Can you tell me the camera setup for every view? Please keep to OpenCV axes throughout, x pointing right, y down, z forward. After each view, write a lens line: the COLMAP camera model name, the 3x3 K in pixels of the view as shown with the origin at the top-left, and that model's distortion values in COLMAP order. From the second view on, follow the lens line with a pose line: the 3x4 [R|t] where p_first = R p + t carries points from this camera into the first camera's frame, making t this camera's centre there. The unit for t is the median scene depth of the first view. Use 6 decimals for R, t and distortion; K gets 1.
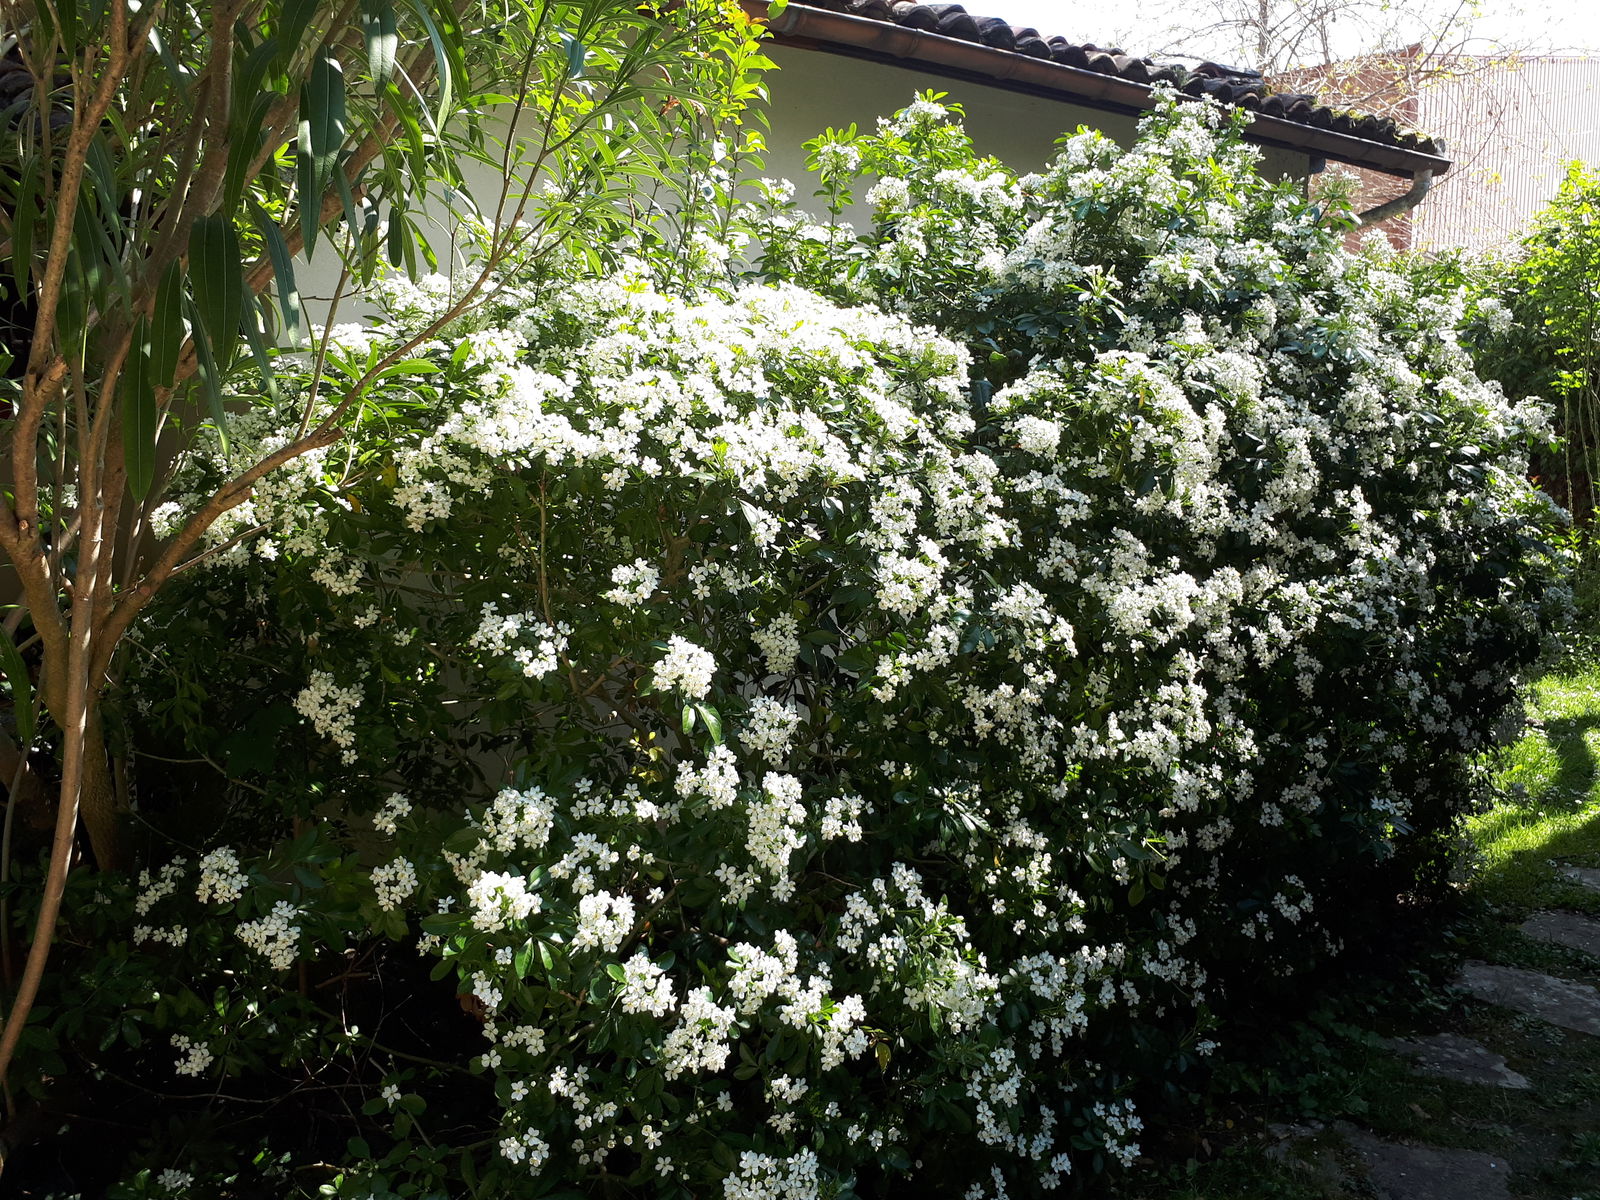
lens RADIAL K [[1278.3, 0, 800.0], [0, 1278.3, 600.0], [0, 0, 1]] dist [0.182897, -0.351128]
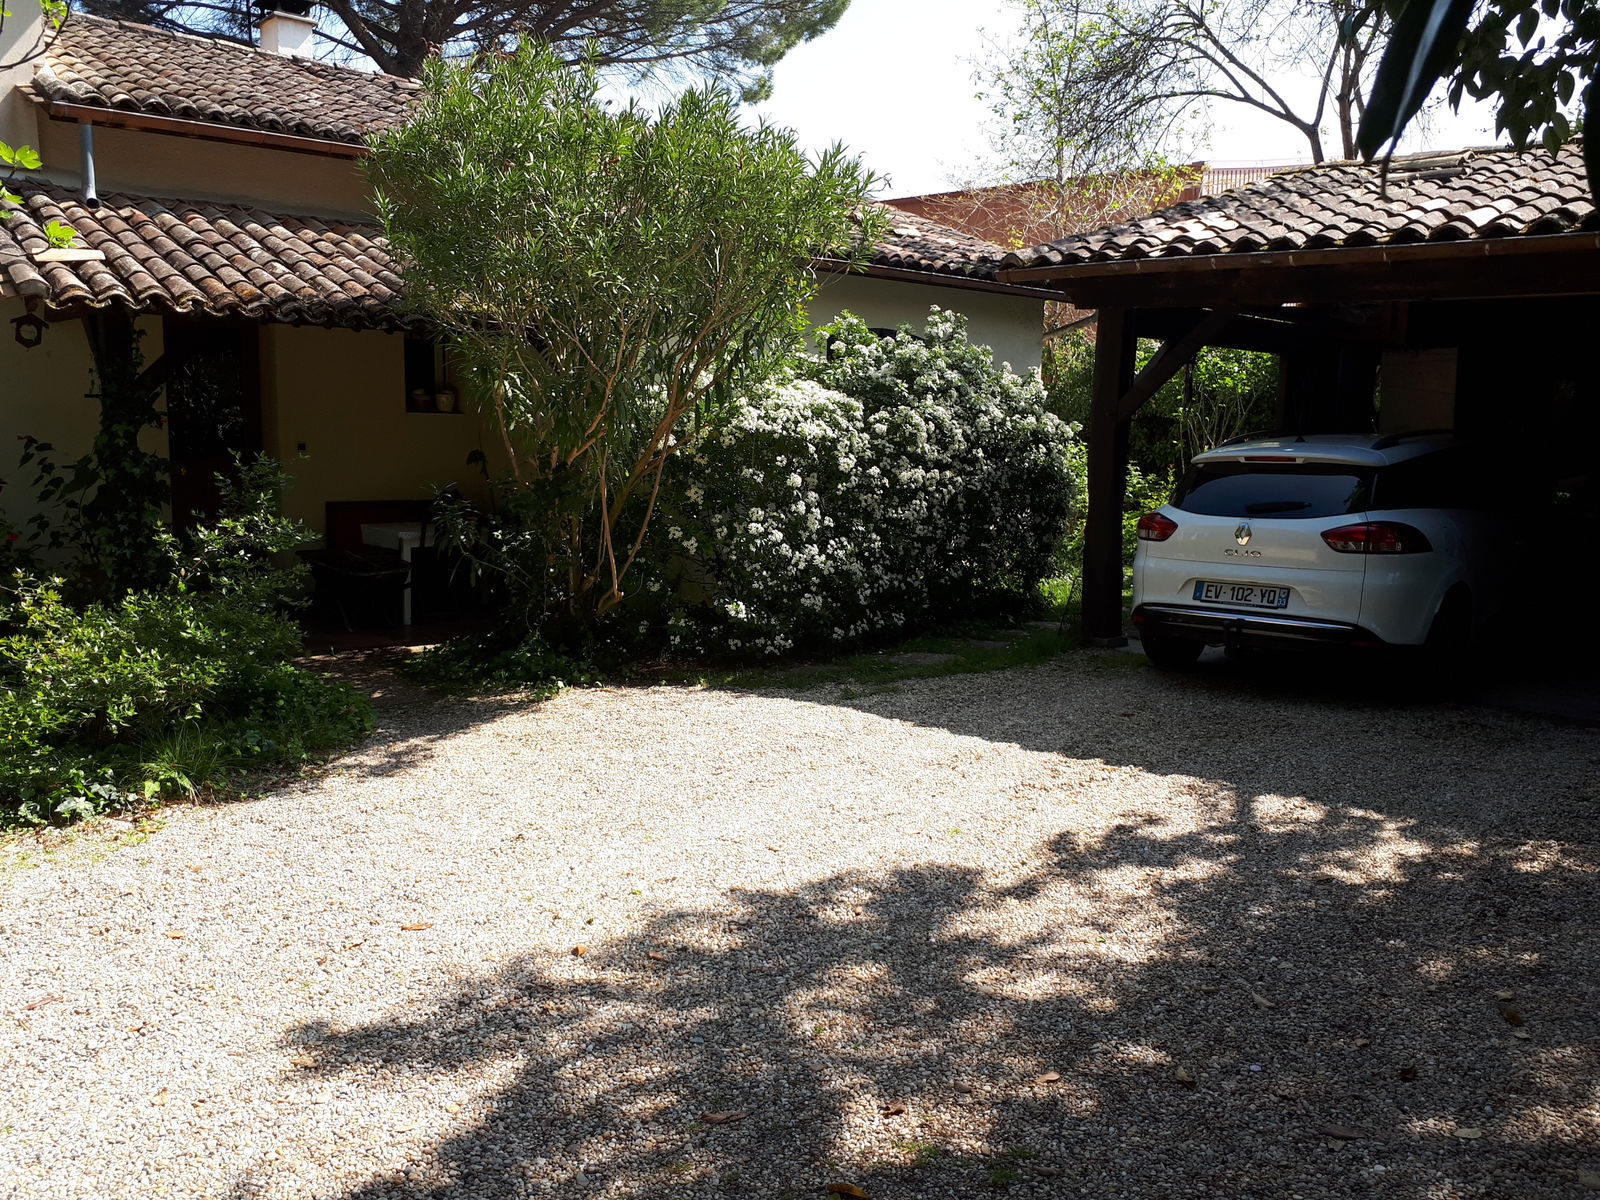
lens RADIAL K [[1278.3, 0, 800.0], [0, 1278.3, 600.0], [0, 0, 1]] dist [0.182897, -0.351128]
pose [[0.996844, 0.021738, 0.076357, -0.341518], [-0.022110, 0.999747, 0.004029, 0.381163], [-0.076250, -0.005705, 0.997072, -2.862903]]
